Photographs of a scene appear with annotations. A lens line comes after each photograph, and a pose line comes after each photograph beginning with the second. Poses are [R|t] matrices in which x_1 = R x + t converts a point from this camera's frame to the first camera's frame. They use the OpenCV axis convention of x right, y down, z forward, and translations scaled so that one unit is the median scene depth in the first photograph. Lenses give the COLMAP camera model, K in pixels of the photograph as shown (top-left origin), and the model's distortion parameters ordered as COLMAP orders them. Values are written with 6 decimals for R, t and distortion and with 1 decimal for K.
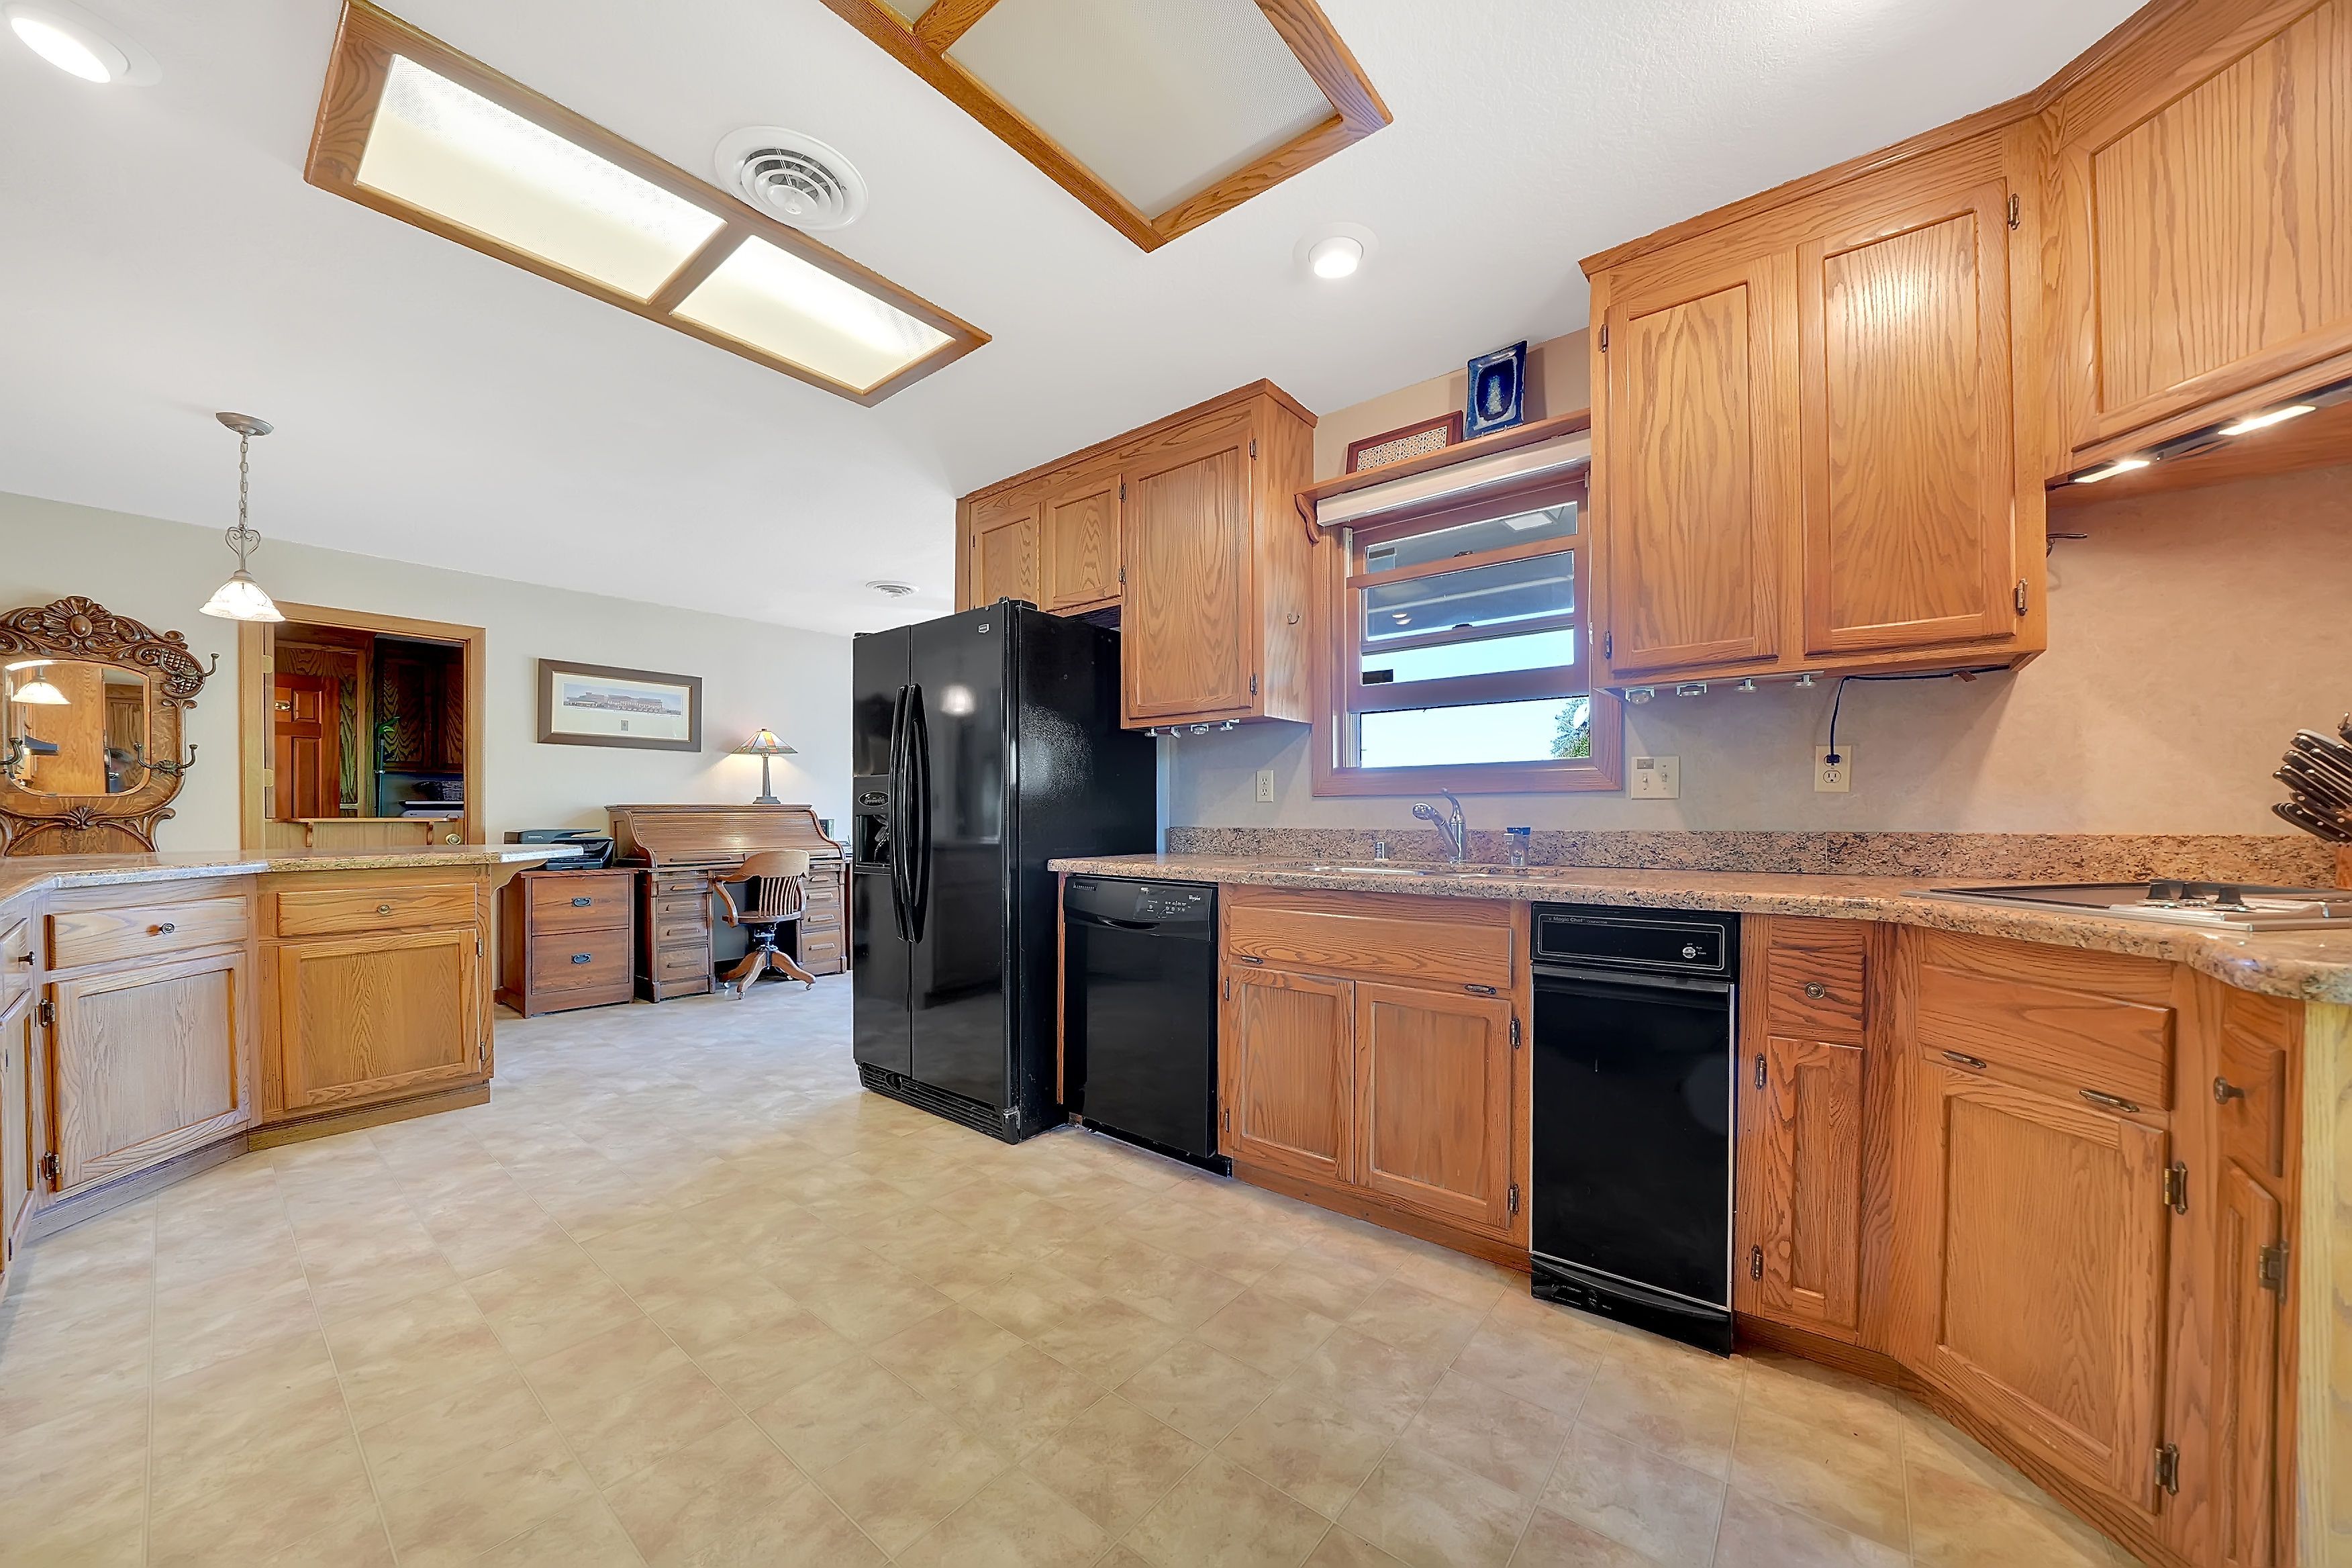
lens RADIAL K [[831.0, 0, 1184.1], [0, 831.0, 816.8], [0, 0, 1]] dist [-0.025102, 0.001761]
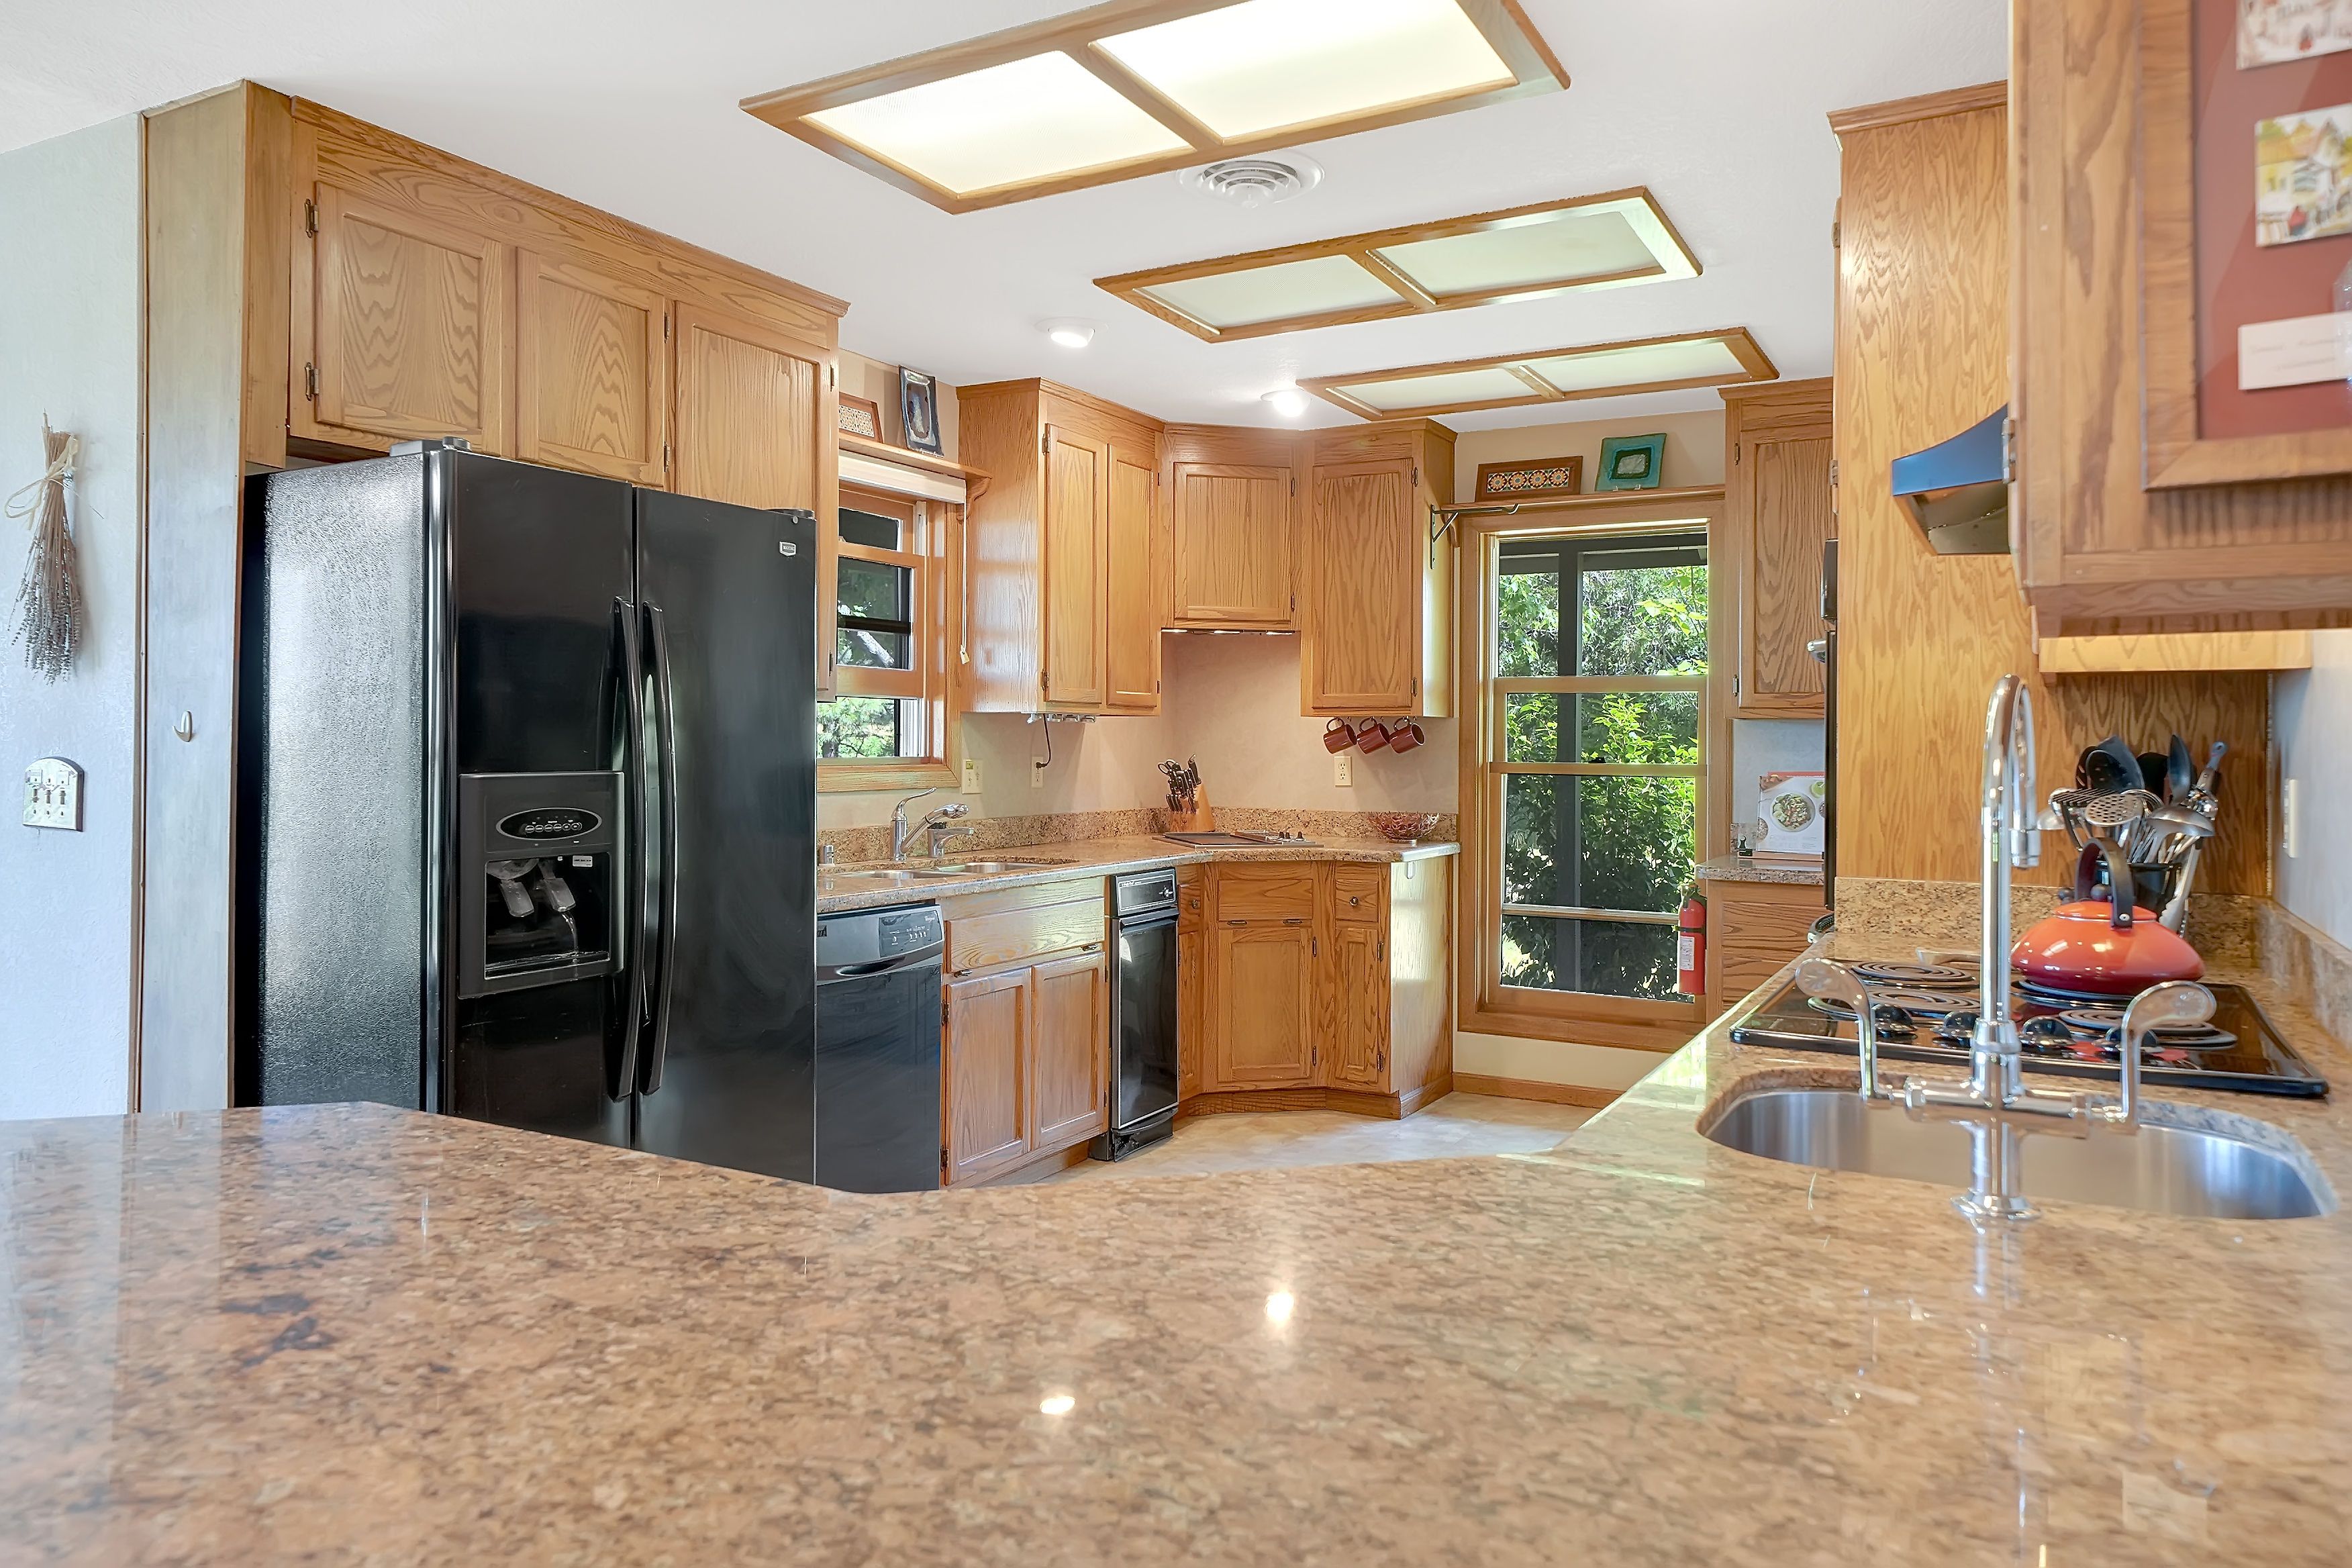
lens RADIAL K [[1563.1, 0, 1103.1], [0, 1563.1, 684.5], [0, 0, 1]] dist [0.019784, 0.013635]
pose [[-0.133664, 0.041892, 0.990141, -2.018999], [0.000639, 0.999110, -0.042185, -0.098716], [-0.991026, -0.005006, -0.133572, 1.271867]]
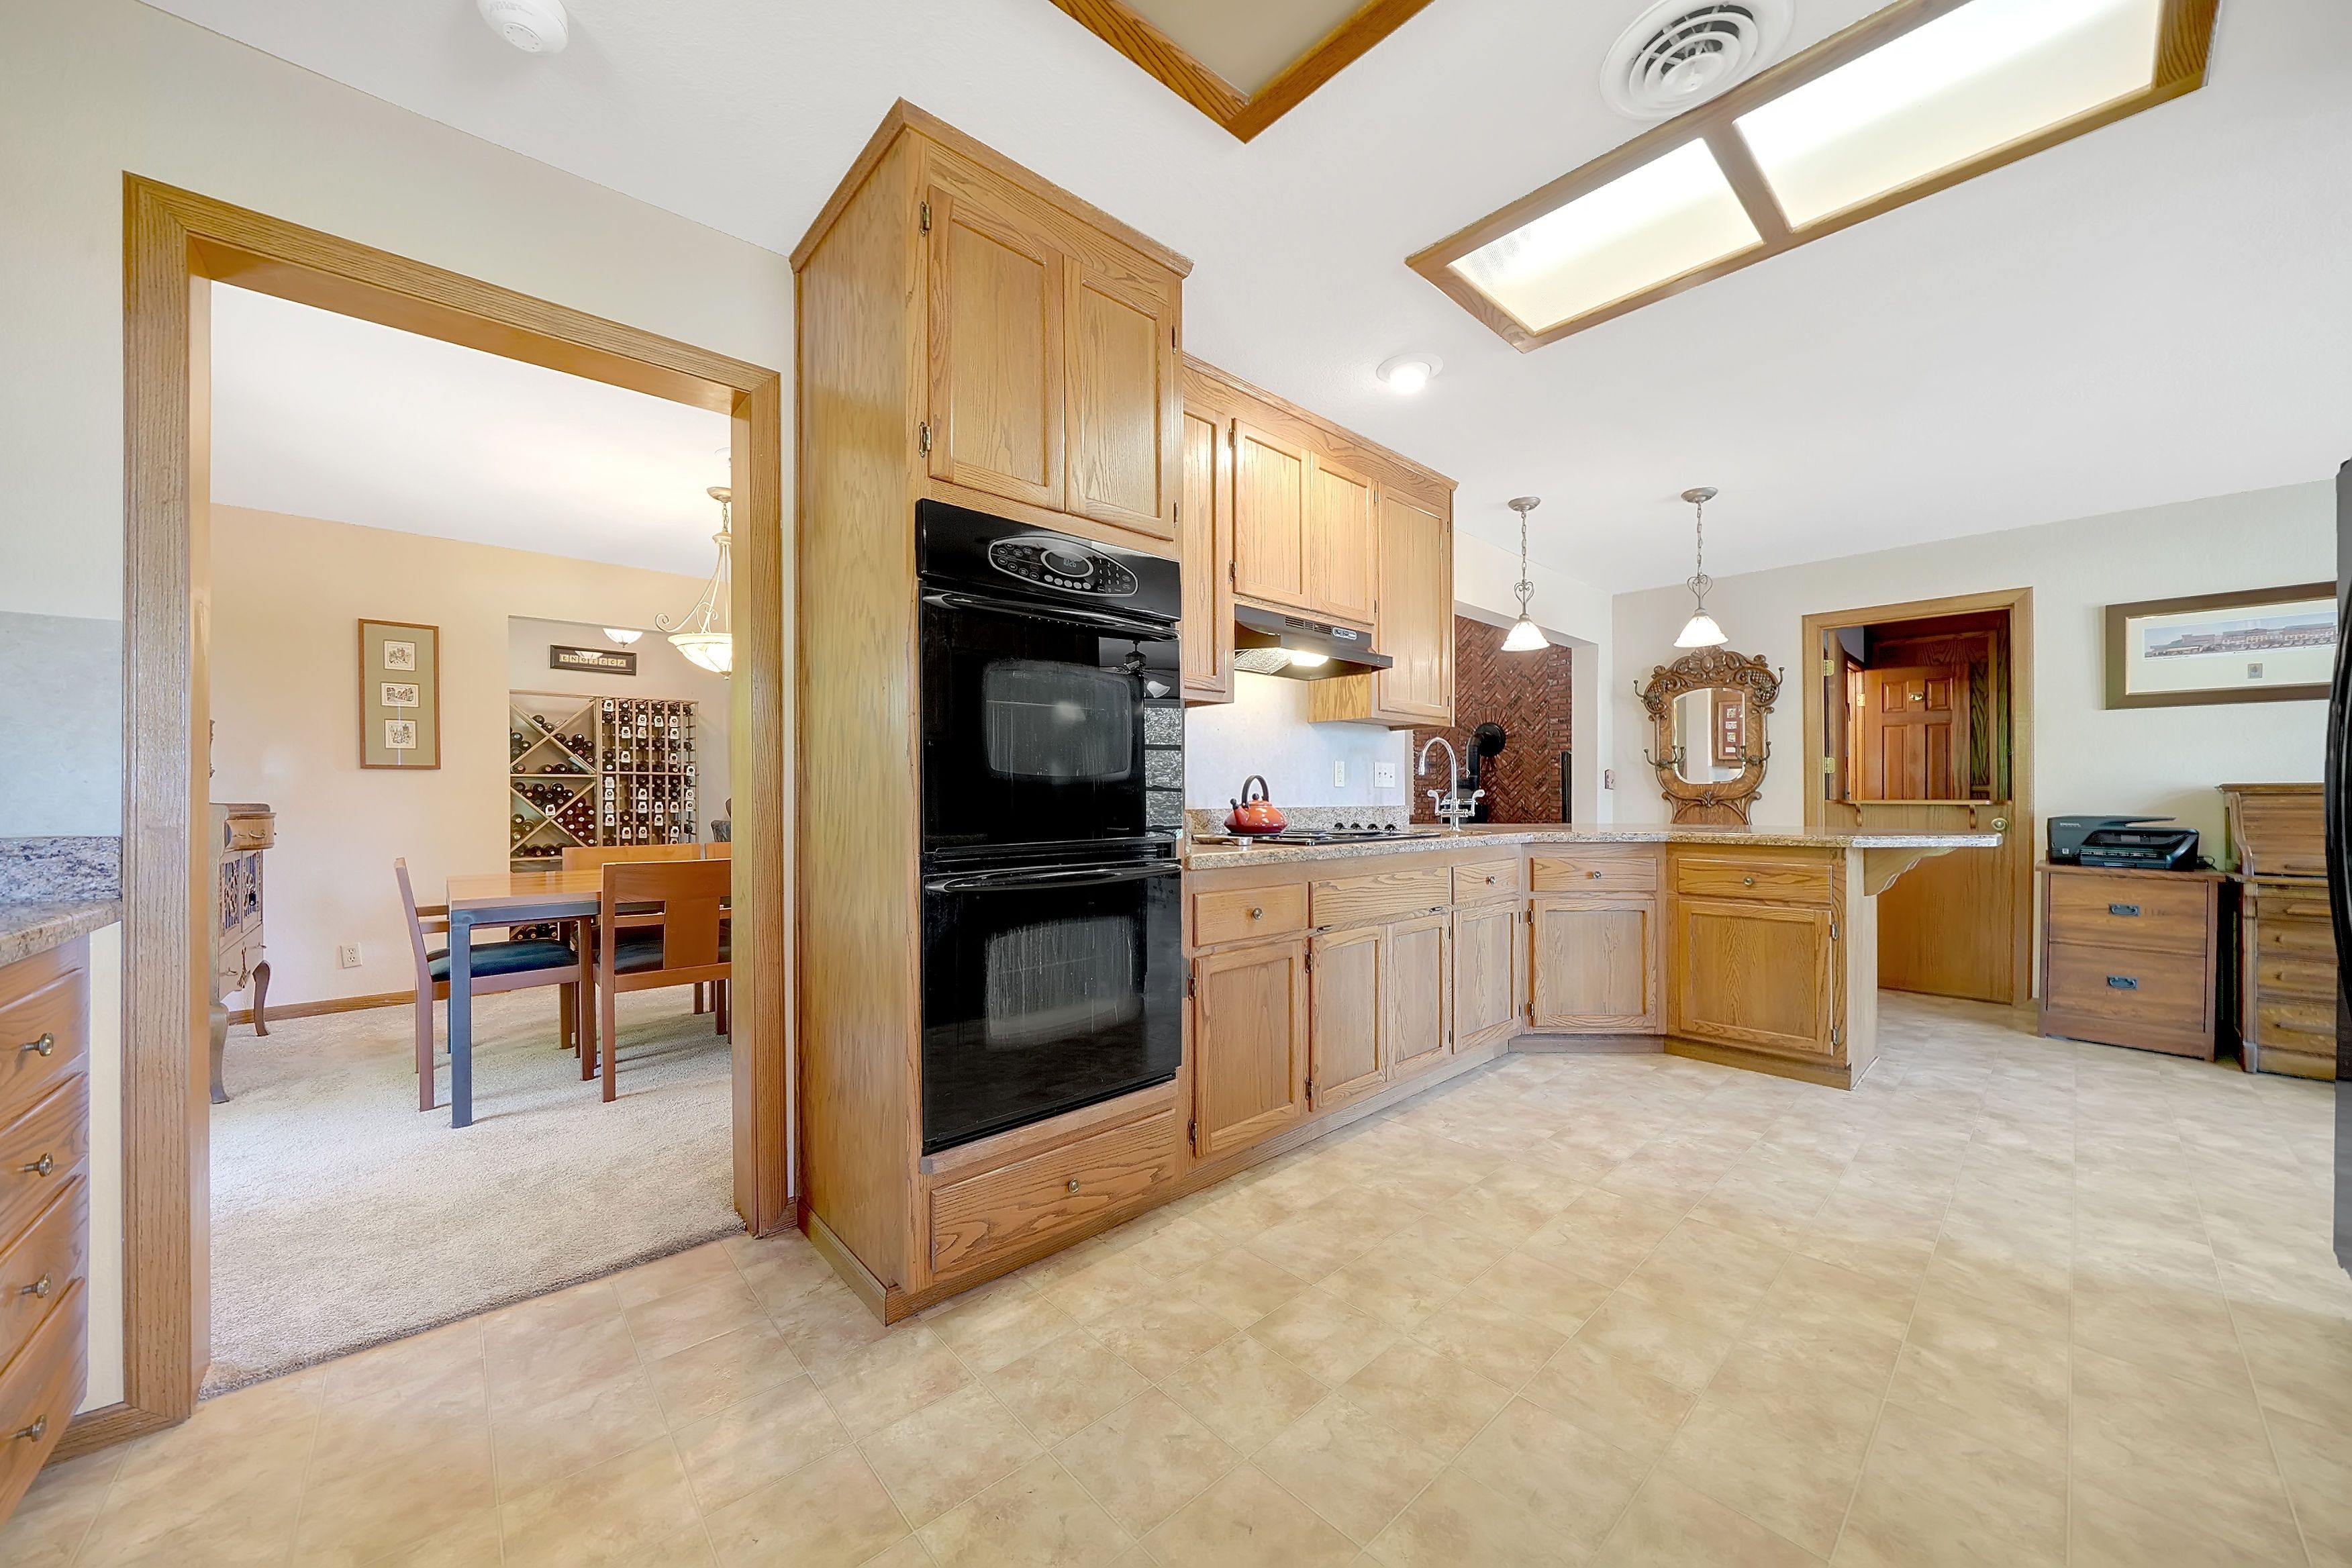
lens RADIAL K [[831.0, 0, 1171.0], [0, 831.0, 793.7], [0, 0, 1]] dist [-0.025102, 0.001761]
pose [[-0.168044, -0.001005, -0.985779, 0.391584], [-0.004069, 0.999992, -0.000326, -0.006182], [0.985771, 0.003956, -0.168047, 0.548288]]
